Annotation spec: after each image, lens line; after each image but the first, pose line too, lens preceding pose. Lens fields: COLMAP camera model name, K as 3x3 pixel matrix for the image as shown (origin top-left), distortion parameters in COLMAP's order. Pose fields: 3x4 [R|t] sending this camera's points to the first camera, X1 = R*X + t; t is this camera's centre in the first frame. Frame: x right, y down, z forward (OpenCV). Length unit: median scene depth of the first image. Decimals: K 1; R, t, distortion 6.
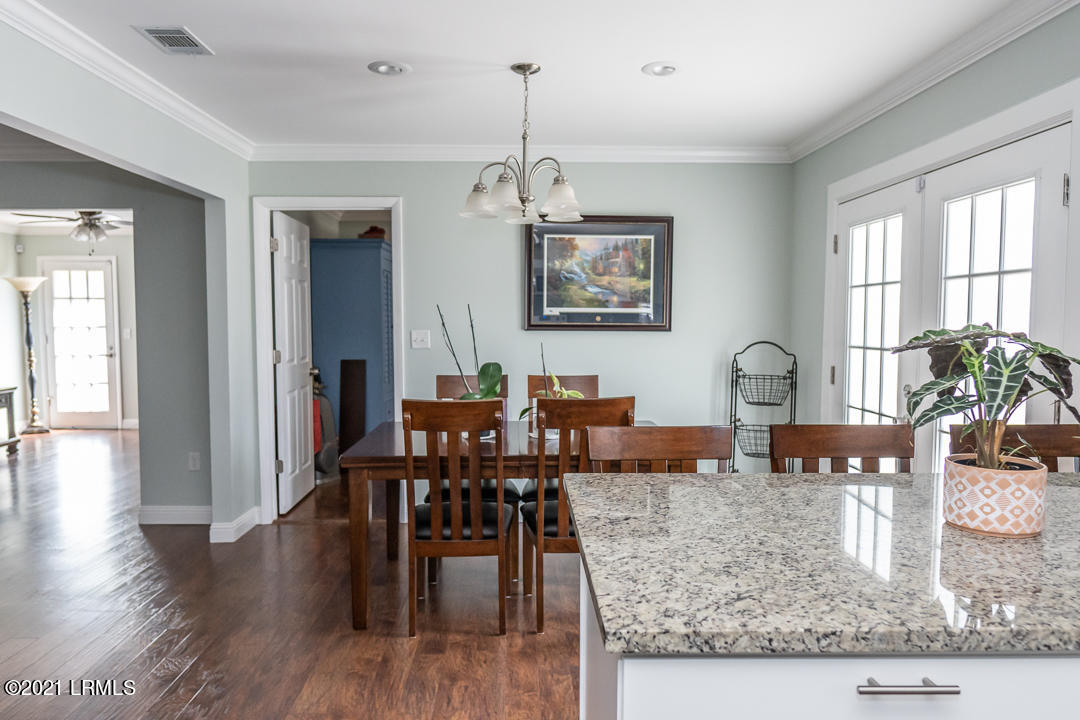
lens RADIAL K [[742.3, 0, 540.4], [0, 742.3, 361.8], [0, 0, 1]] dist [0.003805, -0.011040]
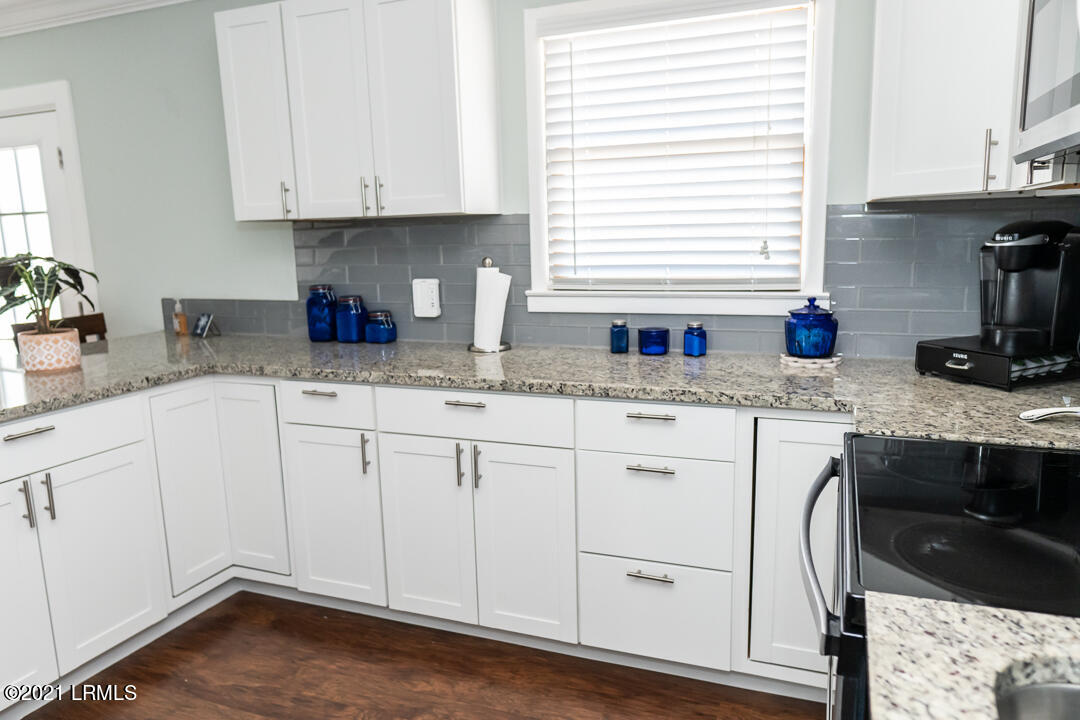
lens RADIAL K [[742.3, 0, 543.6], [0, 742.3, 360.5], [0, 0, 1]] dist [0.003805, -0.011040]
pose [[0.392208, -0.170860, 0.903869, -0.249621], [0.082830, 0.985167, 0.150286, 0.017420], [-0.916140, 0.015924, 0.400543, -0.367233]]
